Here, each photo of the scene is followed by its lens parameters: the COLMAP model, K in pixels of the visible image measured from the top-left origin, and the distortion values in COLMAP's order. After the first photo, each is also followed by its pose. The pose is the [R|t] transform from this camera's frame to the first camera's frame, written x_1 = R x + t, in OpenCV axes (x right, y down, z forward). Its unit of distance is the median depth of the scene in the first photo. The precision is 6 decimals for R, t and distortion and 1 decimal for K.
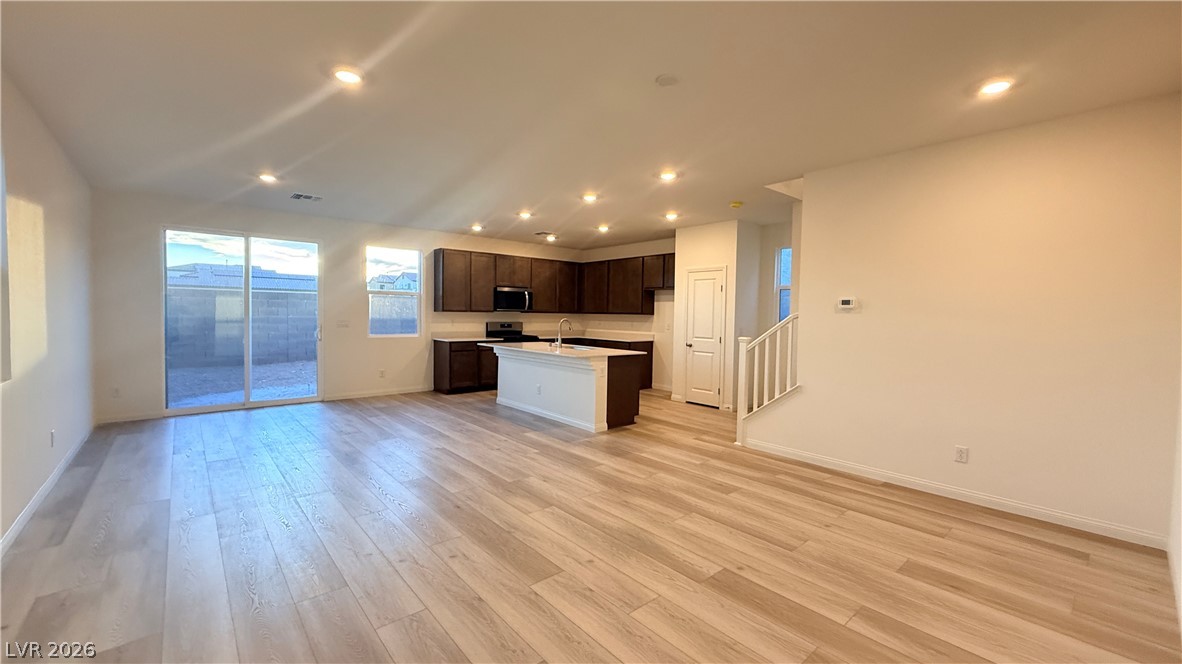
lens RADIAL K [[470.6, 0, 589.0], [0, 470.6, 329.8], [0, 0, 1]] dist [0.000207, -0.000138]
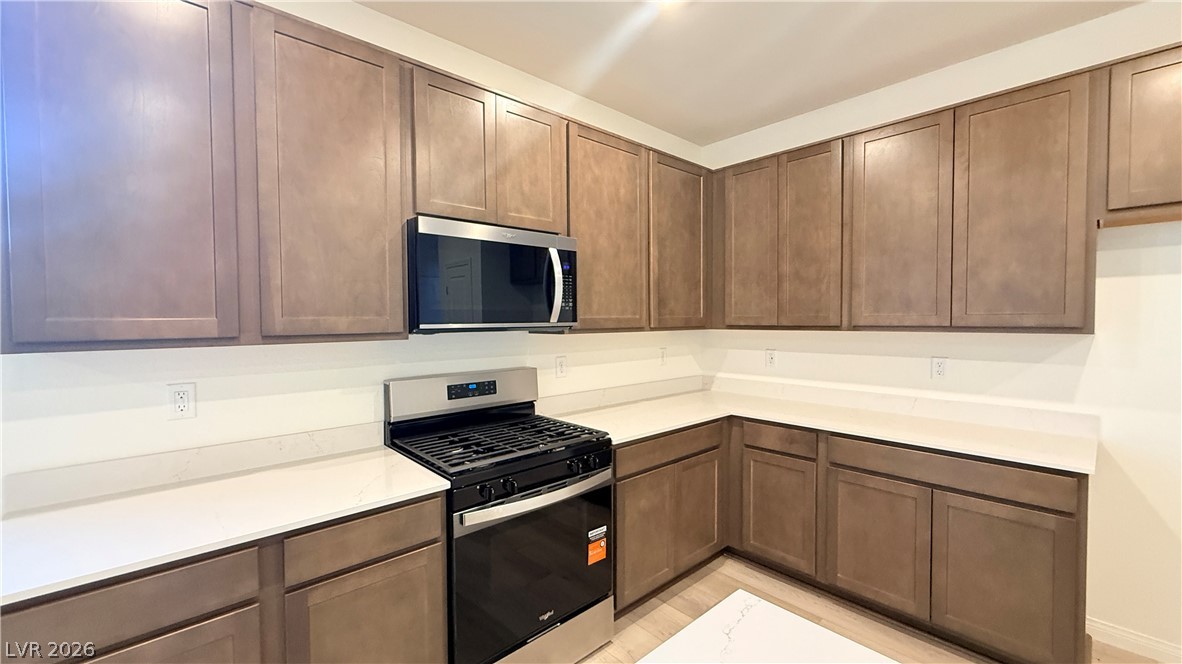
lens RADIAL K [[470.6, 0, 586.9], [0, 470.6, 332.0], [0, 0, 1]] dist [0.000207, -0.000138]
pose [[0.999577, -0.021694, 0.019360, -0.209961], [0.021844, 0.999733, -0.007588, -0.061591], [-0.019190, 0.008008, 0.999784, 1.311508]]
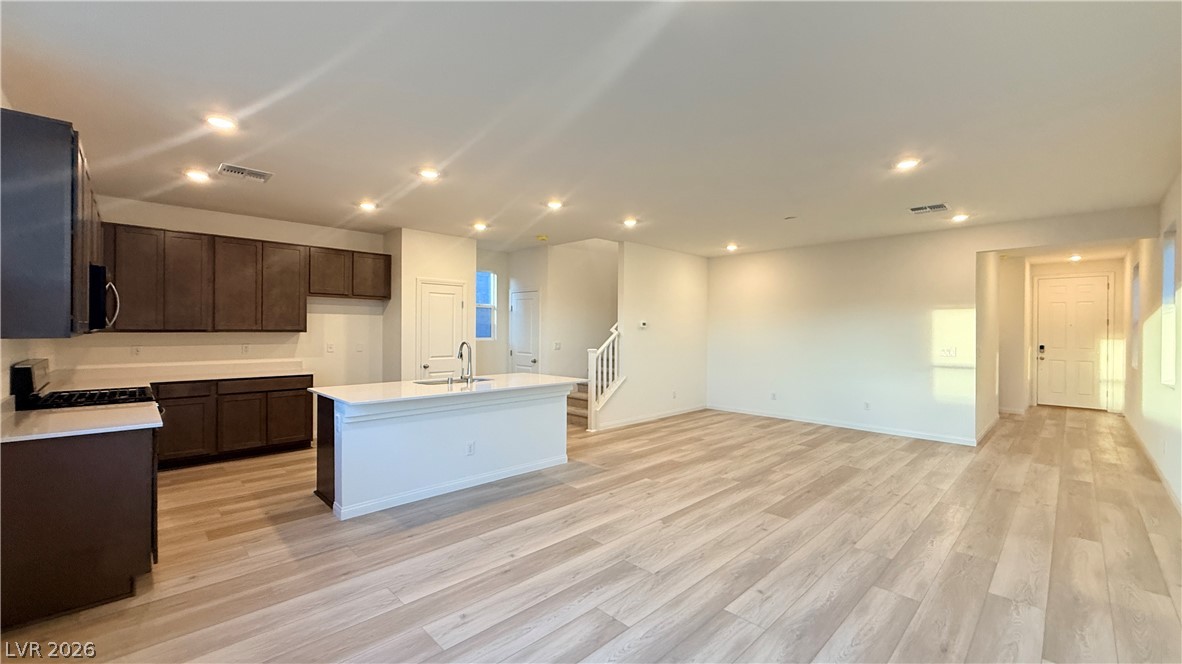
lens RADIAL K [[470.6, 0, 590.4], [0, 470.6, 333.1], [0, 0, 1]] dist [0.000207, -0.000138]
pose [[-0.055462, -0.024073, 0.998171, -0.961756], [0.029505, 0.999233, 0.025738, -0.060916], [-0.998025, 0.030878, -0.054709, 1.058502]]
